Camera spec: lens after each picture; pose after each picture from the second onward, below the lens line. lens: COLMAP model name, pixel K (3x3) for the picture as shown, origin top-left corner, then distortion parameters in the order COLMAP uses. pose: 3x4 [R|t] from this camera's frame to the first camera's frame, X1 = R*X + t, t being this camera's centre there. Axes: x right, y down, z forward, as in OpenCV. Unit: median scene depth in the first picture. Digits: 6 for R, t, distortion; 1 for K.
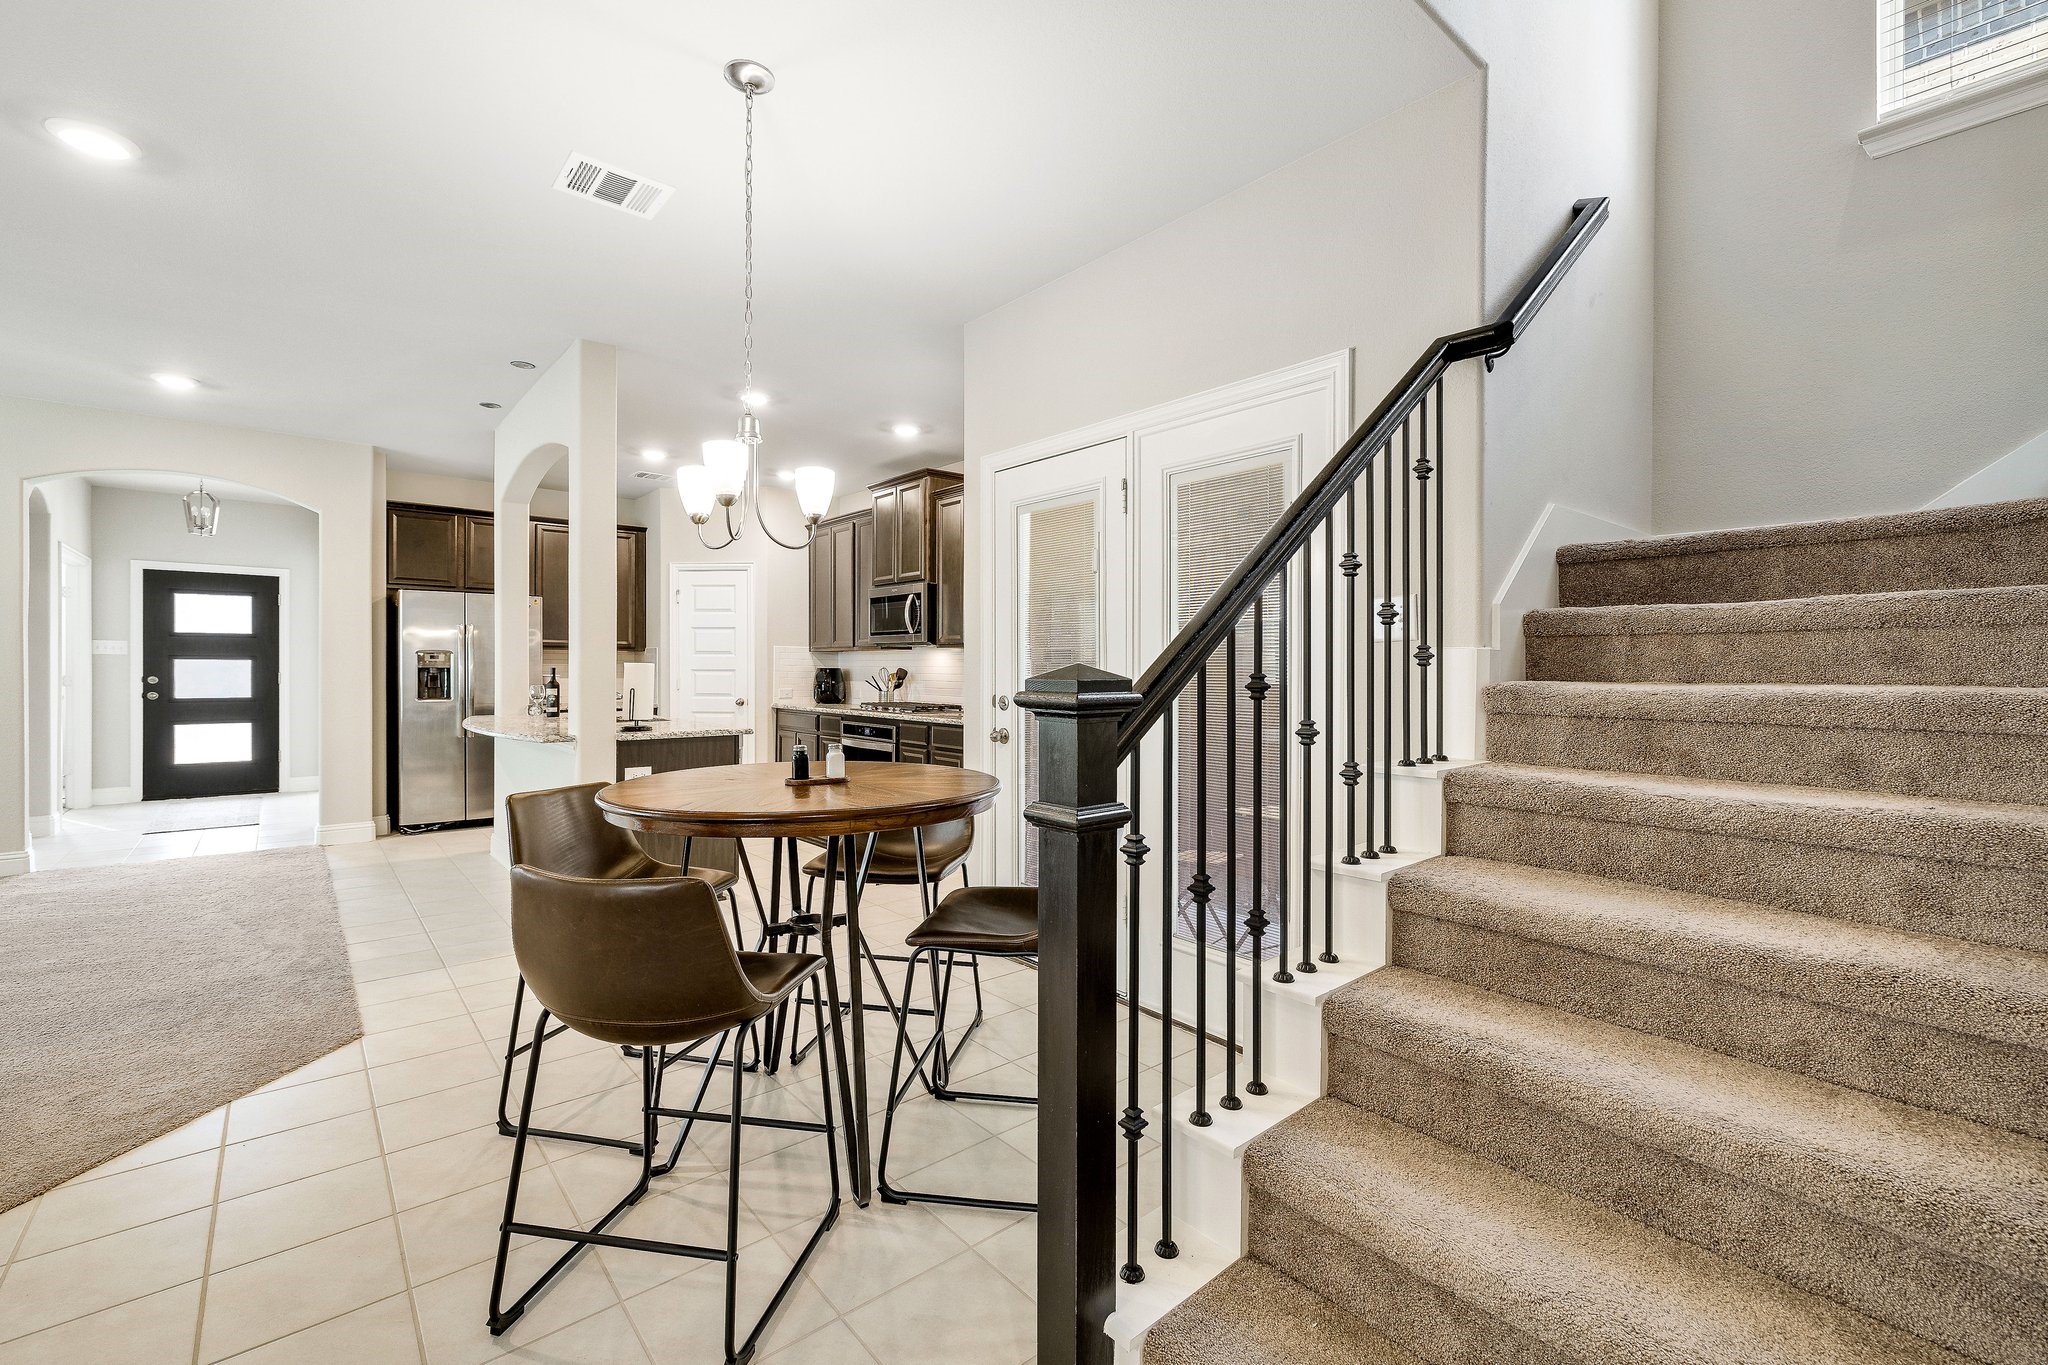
lens RADIAL K [[864.7, 0, 1025.1], [0, 864.7, 673.0], [0, 0, 1]] dist [0.001518, -0.000395]
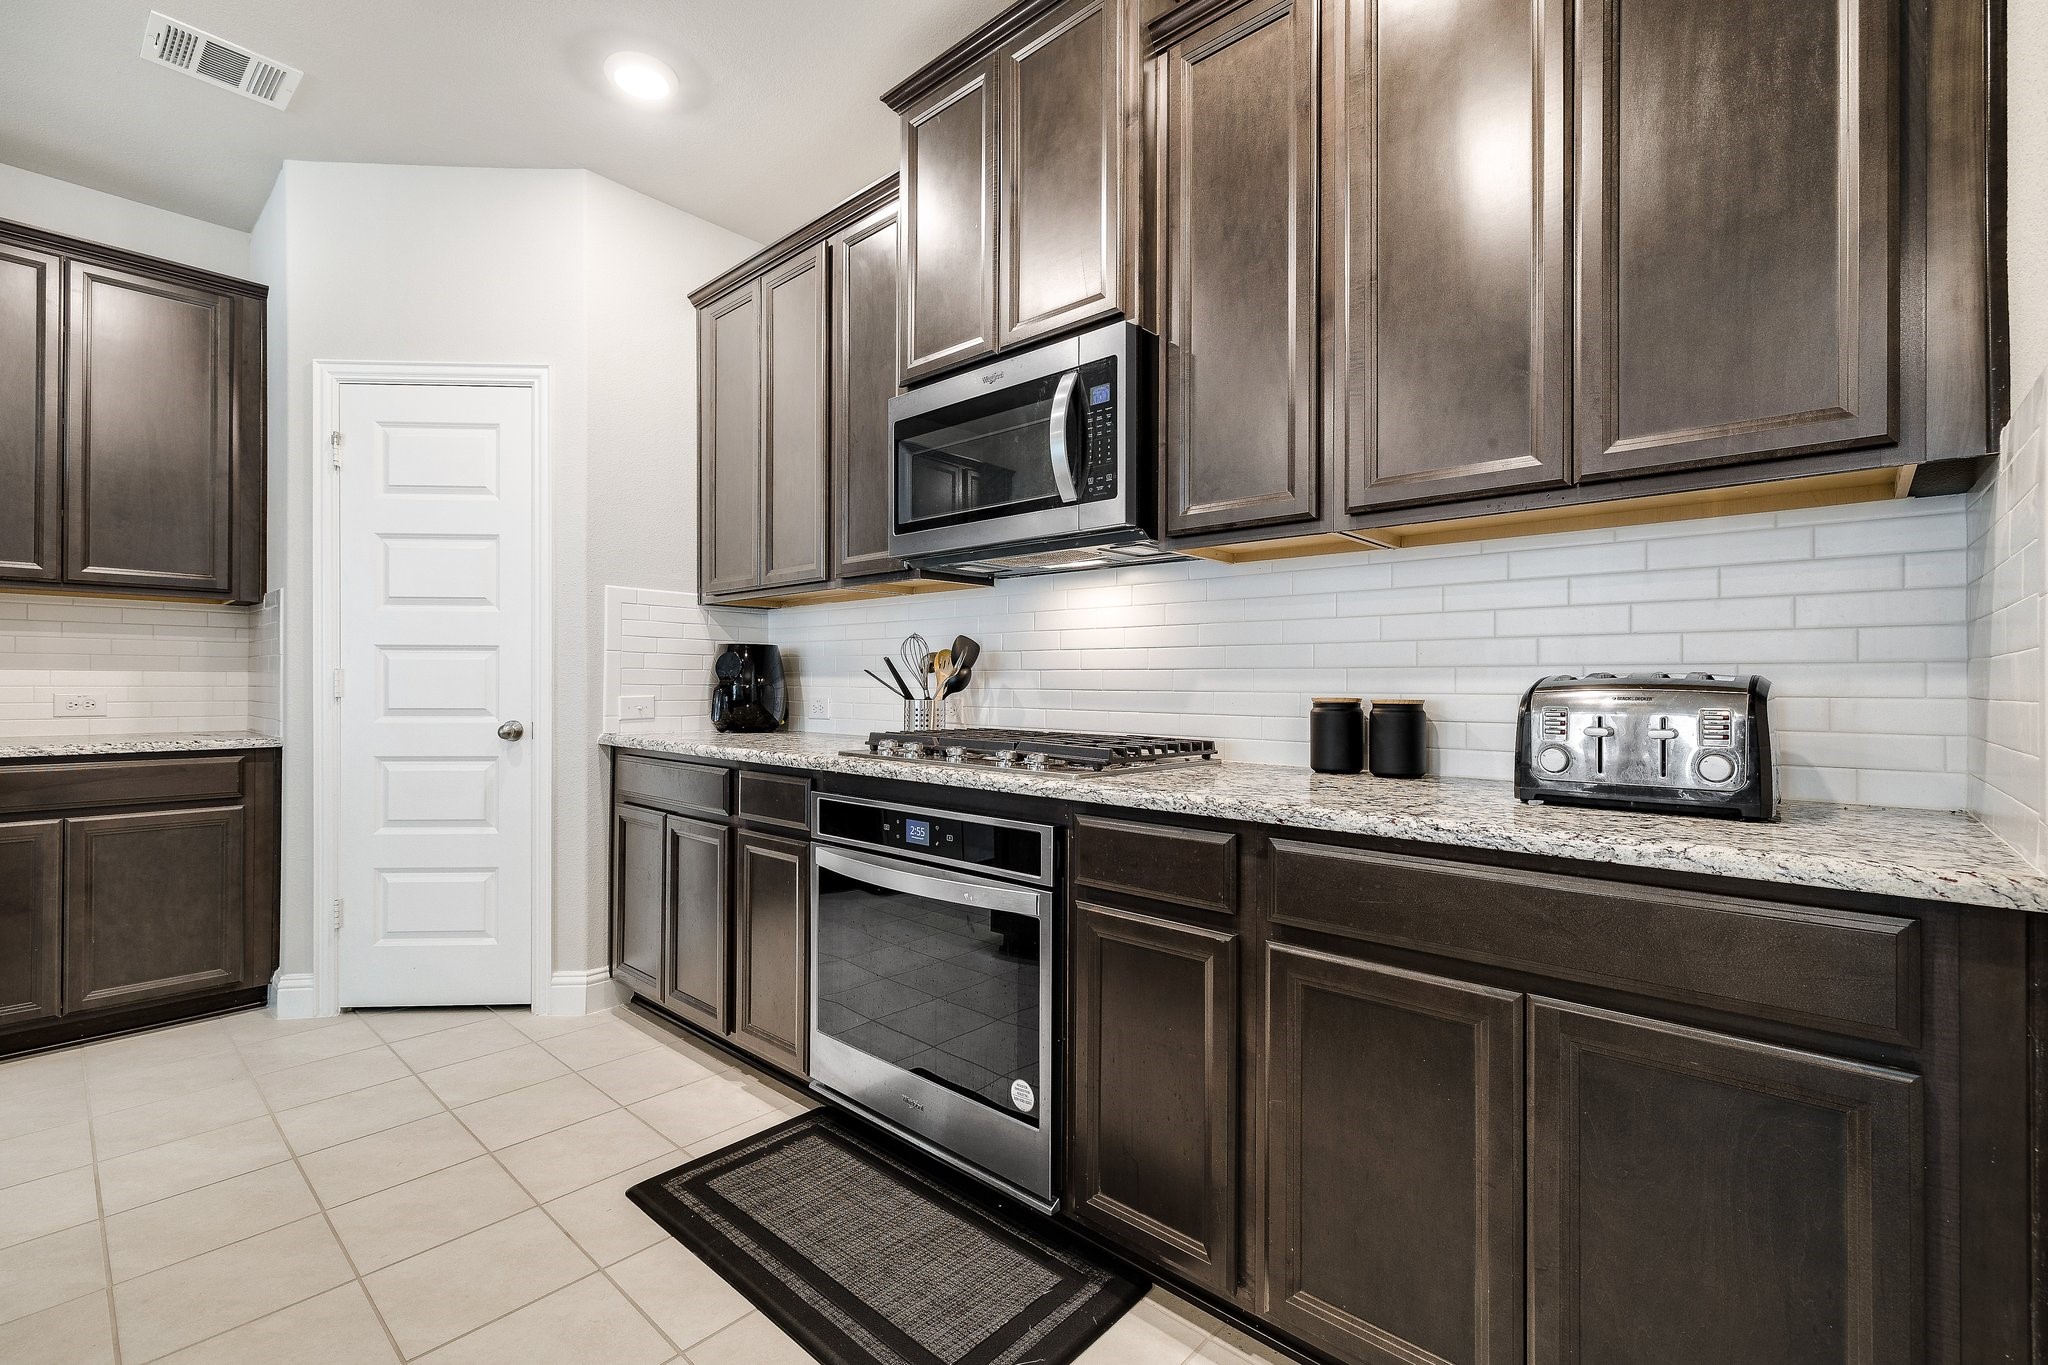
lens RADIAL K [[914.2, 0, 1021.5], [0, 914.2, 670.9], [0, 0, 1]] dist [0.001898, 0.000317]
pose [[0.993102, -0.000302, 0.117252, -0.180544], [0.002477, 0.999828, -0.018404, 0.017688], [-0.117227, 0.018567, 0.992932, 0.671692]]
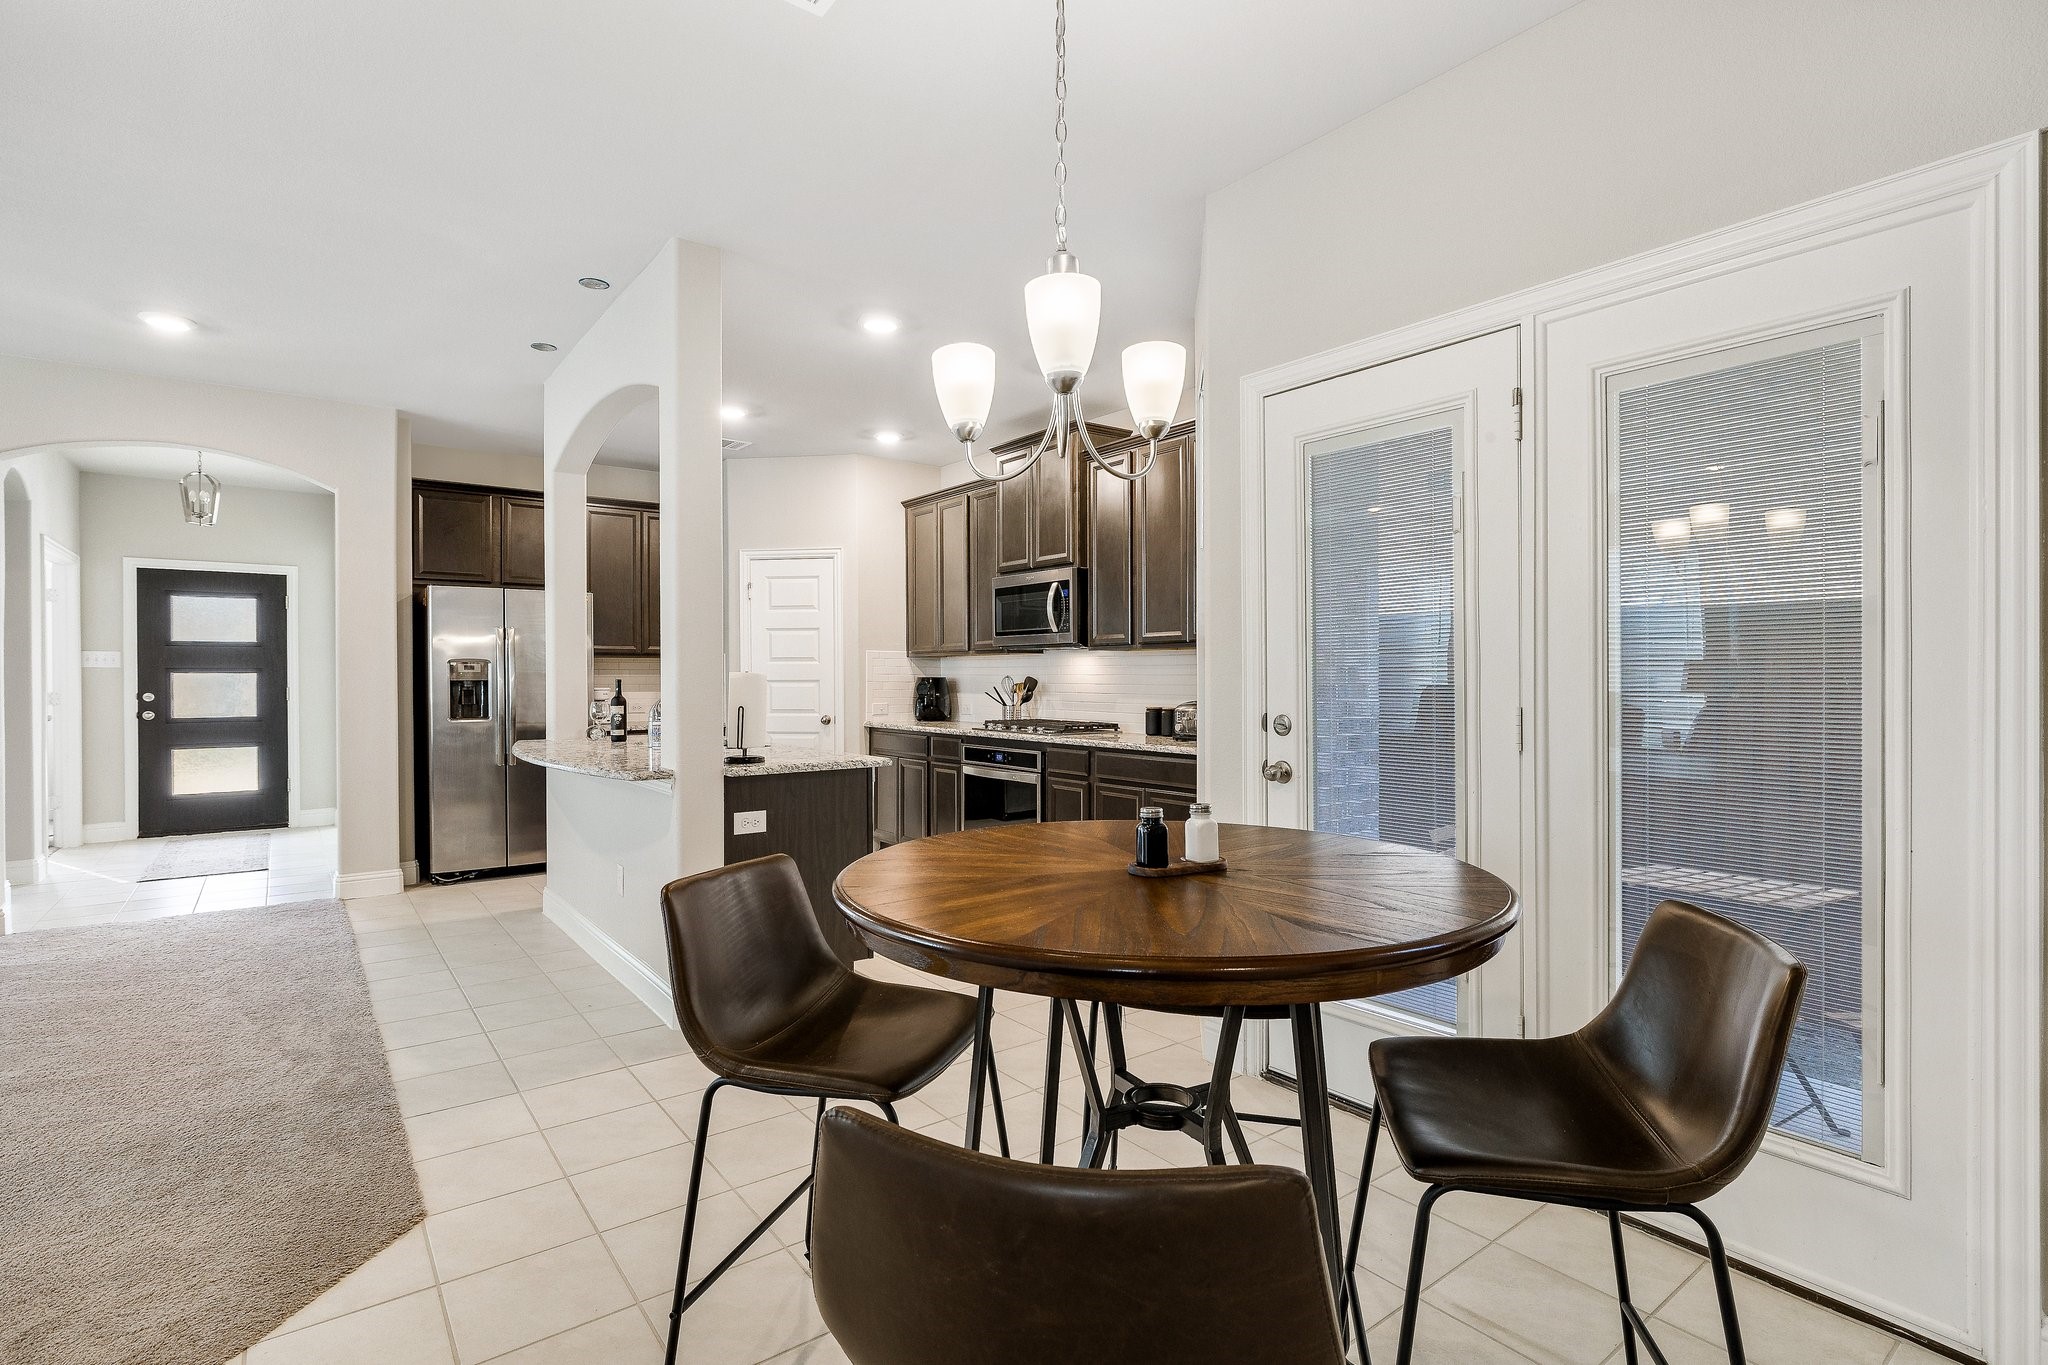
lens RADIAL K [[972.3, 0, 1024.0], [0, 972.3, 682.5], [0, 0, 1]] dist [-0.007851, 0.001540]
pose [[0.998348, -0.007042, -0.057026, -0.107163], [0.007092, 0.999975, 0.000673, -0.001130], [0.057020, -0.001077, 0.998372, 0.114530]]
